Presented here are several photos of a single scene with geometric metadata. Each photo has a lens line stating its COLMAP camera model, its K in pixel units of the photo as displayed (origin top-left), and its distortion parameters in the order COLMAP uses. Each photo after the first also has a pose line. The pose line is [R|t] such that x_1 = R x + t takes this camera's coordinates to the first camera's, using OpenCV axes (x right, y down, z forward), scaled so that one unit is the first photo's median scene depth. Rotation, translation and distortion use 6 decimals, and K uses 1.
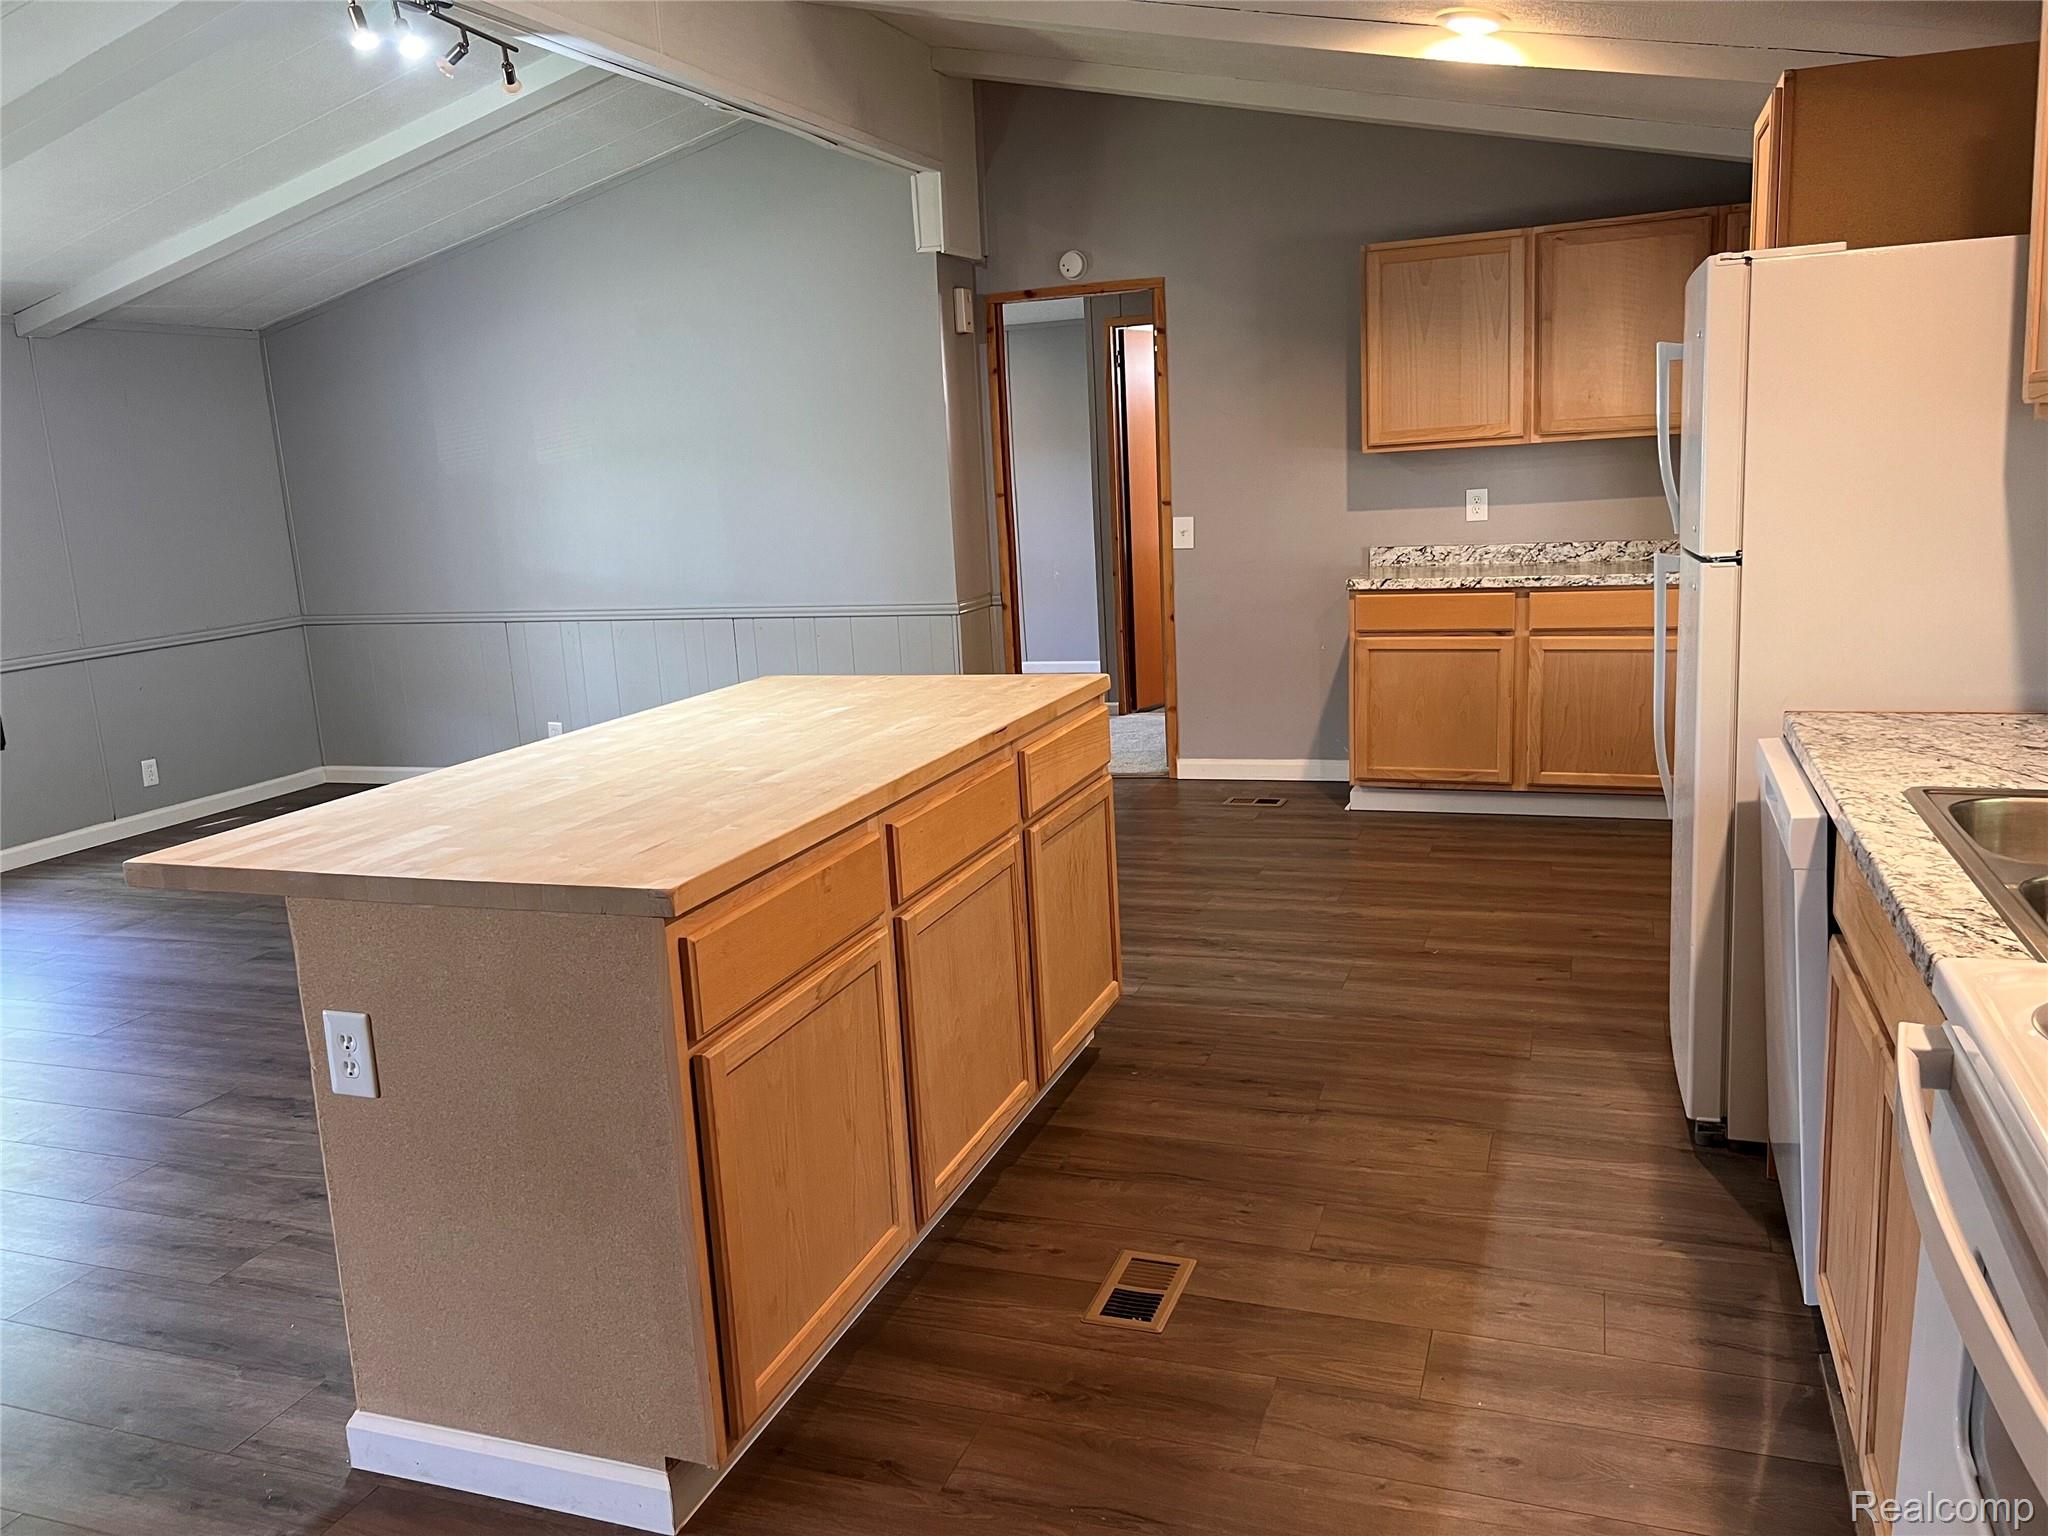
lens RADIAL K [[1533.4, 0, 1017.8], [0, 1533.4, 757.7], [0, 0, 1]] dist [0.074209, -0.087830]
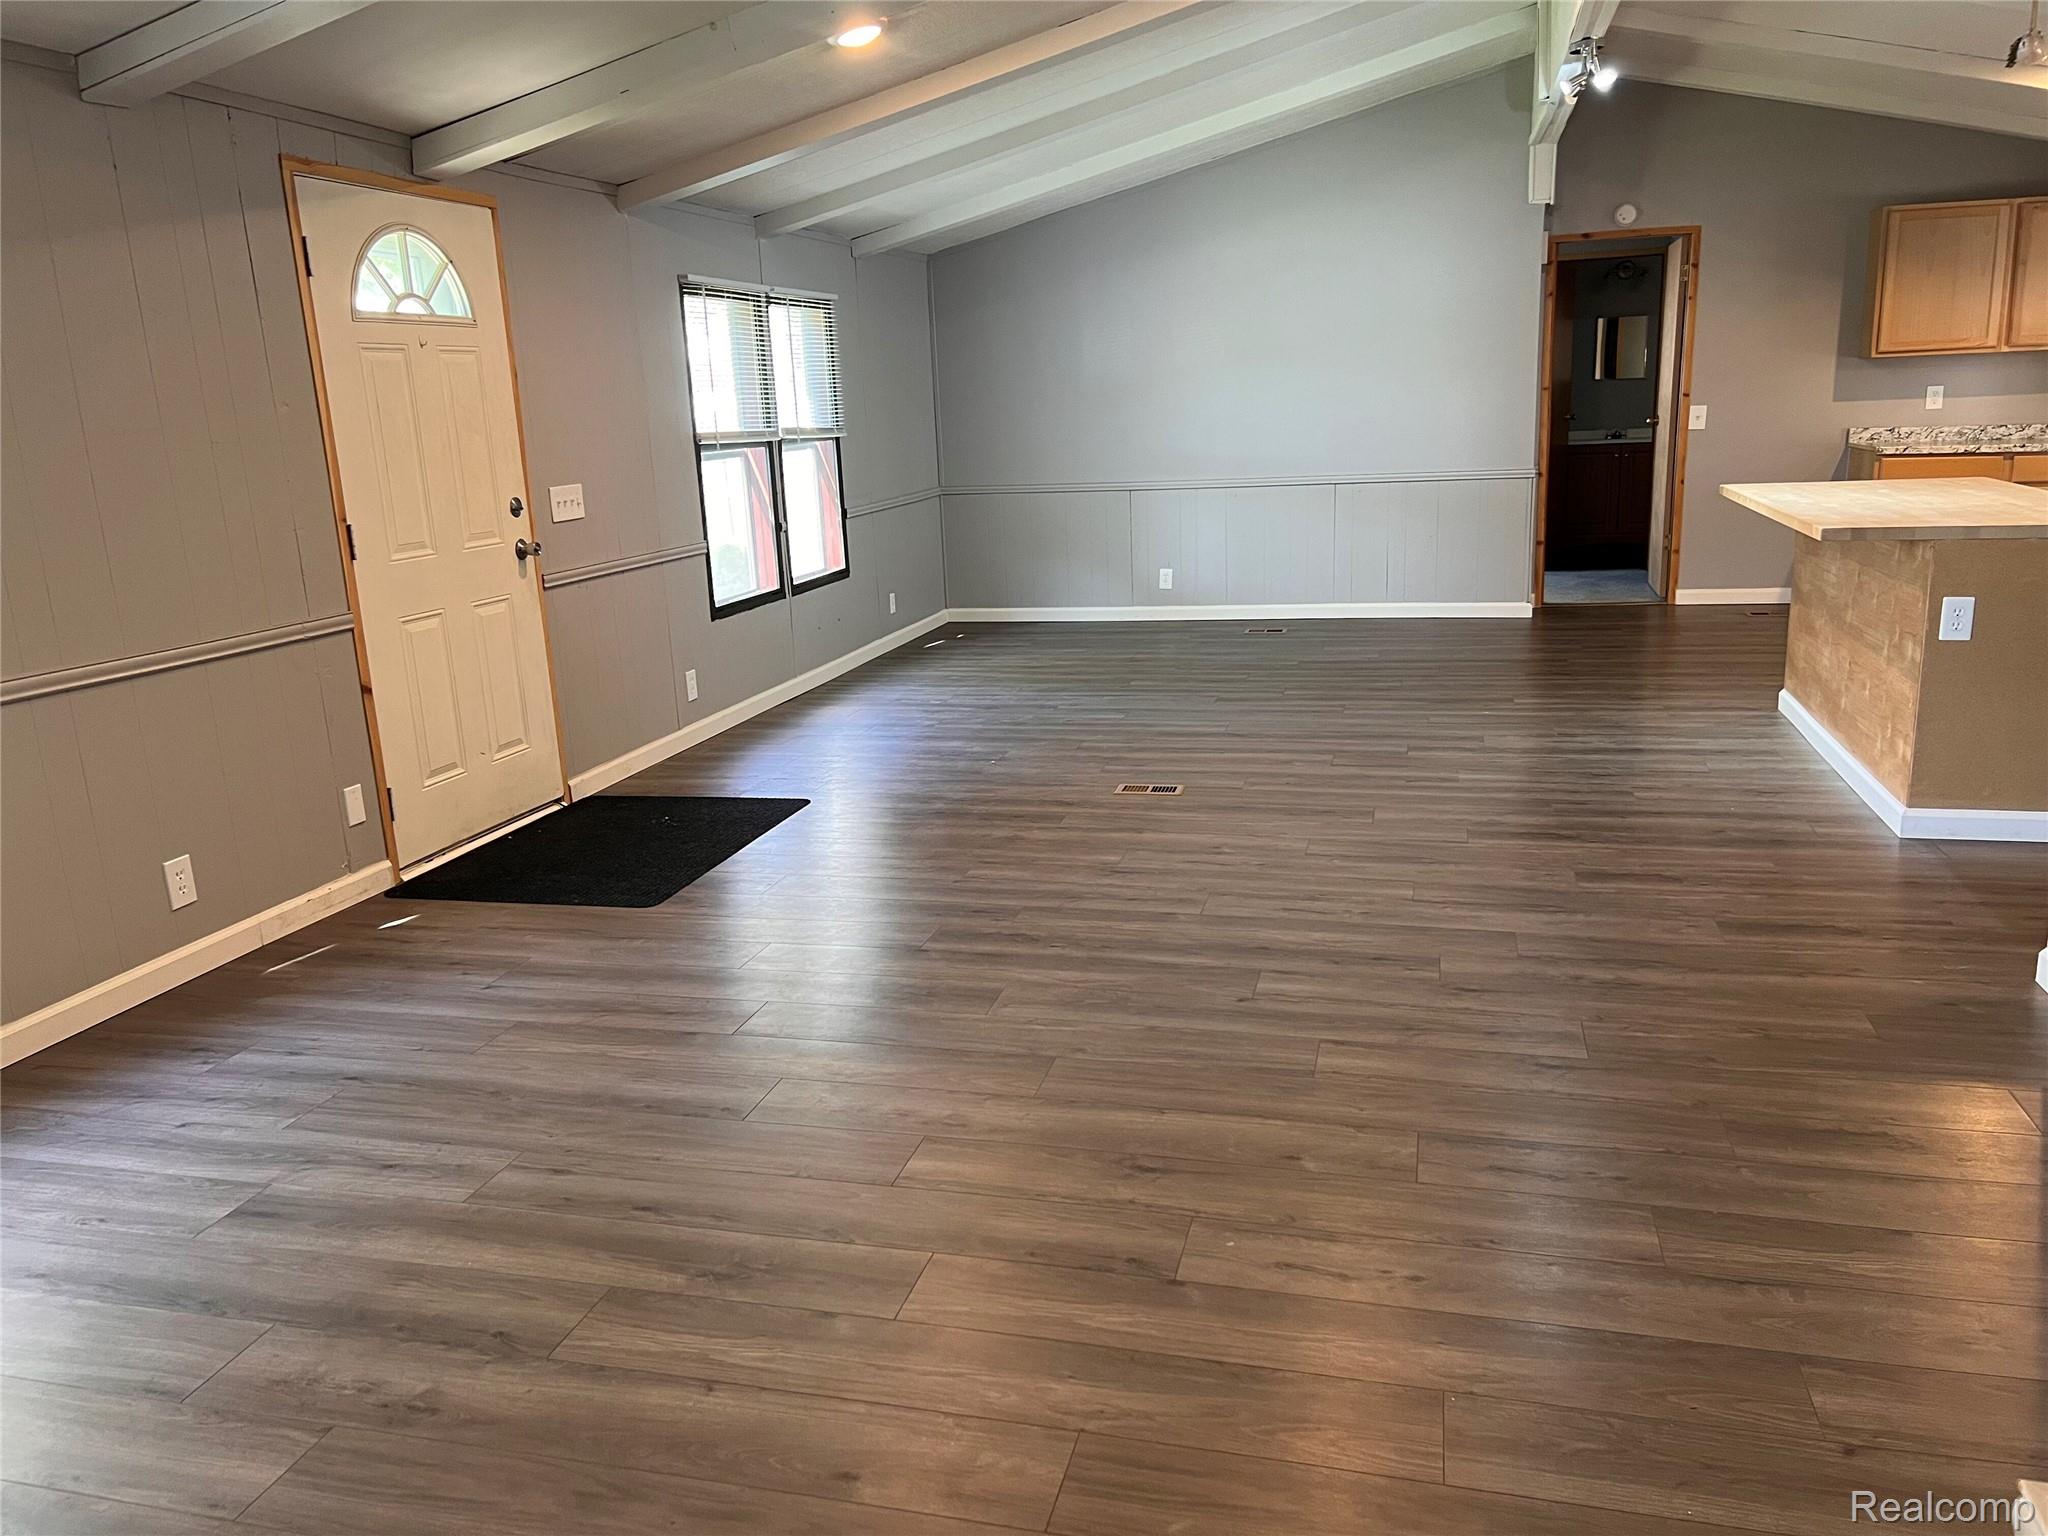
lens RADIAL K [[1528.3, 0, 1024.0], [0, 1528.3, 768.0], [0, 0, 1]] dist [0.069963, -0.075385]
pose [[0.995590, -0.008078, 0.093459, -0.712514], [0.003912, 0.998994, 0.044667, 0.113020], [-0.093726, -0.044104, 0.994621, -0.354344]]
